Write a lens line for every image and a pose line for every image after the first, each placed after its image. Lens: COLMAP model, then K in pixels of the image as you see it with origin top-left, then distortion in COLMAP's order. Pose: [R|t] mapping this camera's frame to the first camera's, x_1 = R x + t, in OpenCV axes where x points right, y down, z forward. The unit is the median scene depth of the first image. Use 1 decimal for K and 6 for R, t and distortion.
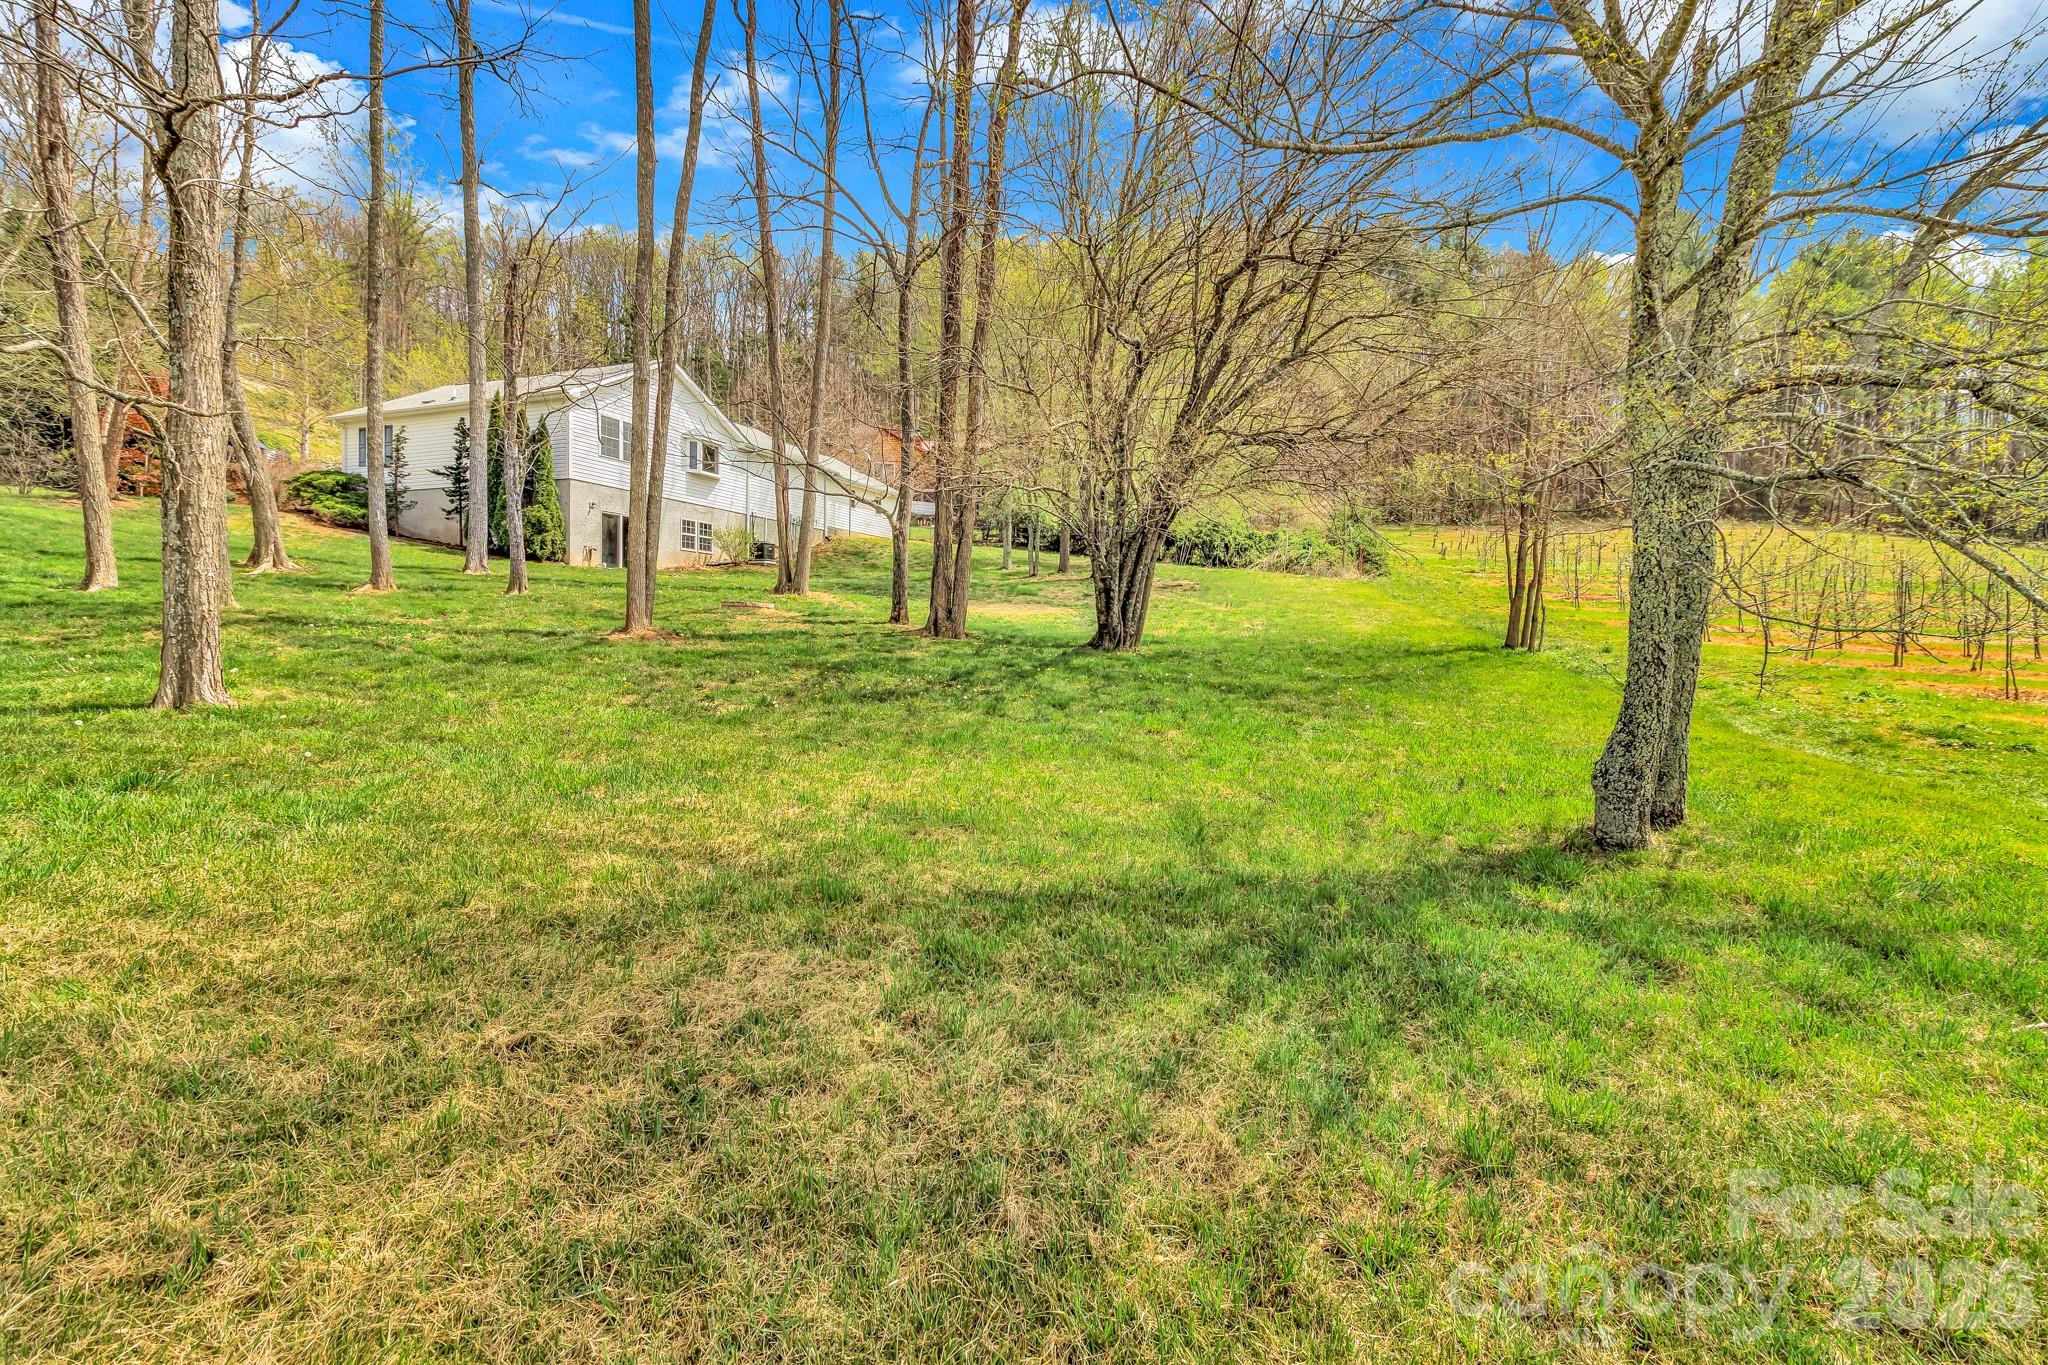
lens RADIAL K [[950.8, 0, 1037.4], [0, 950.8, 659.9], [0, 0, 1]] dist [0.000477, 0.000086]
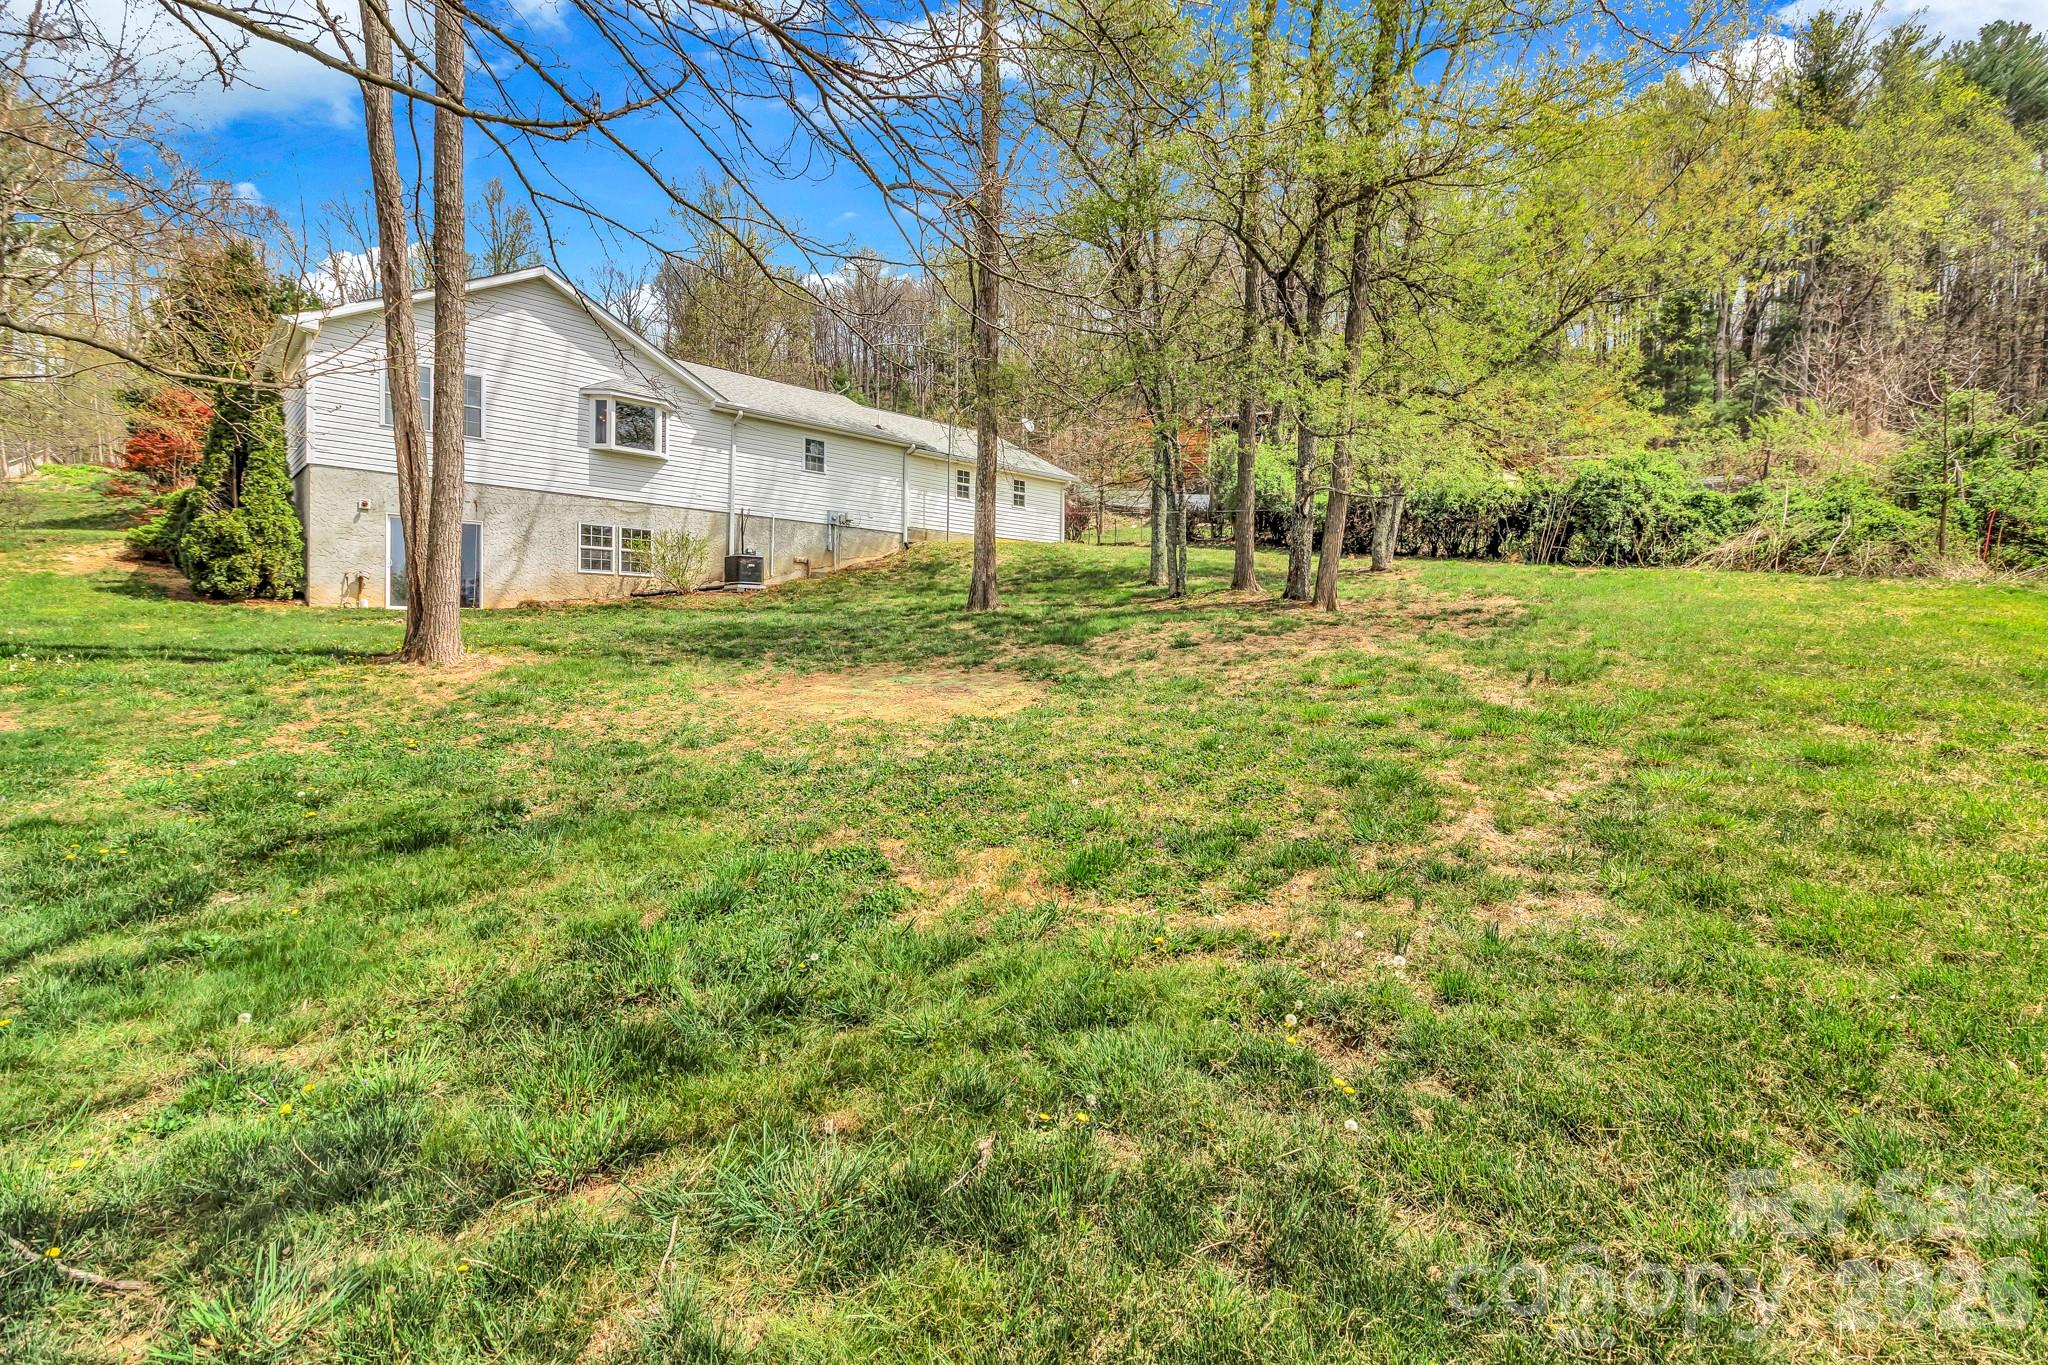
lens RADIAL K [[950.8, 0, 1037.4], [0, 950.8, 659.9], [0, 0, 1]] dist [0.000477, 0.000086]
pose [[0.908075, 0.001566, -0.418806, 0.125824], [-0.007767, 0.999884, -0.013102, -0.039720], [0.418737, 0.015150, 0.907981, 0.424048]]
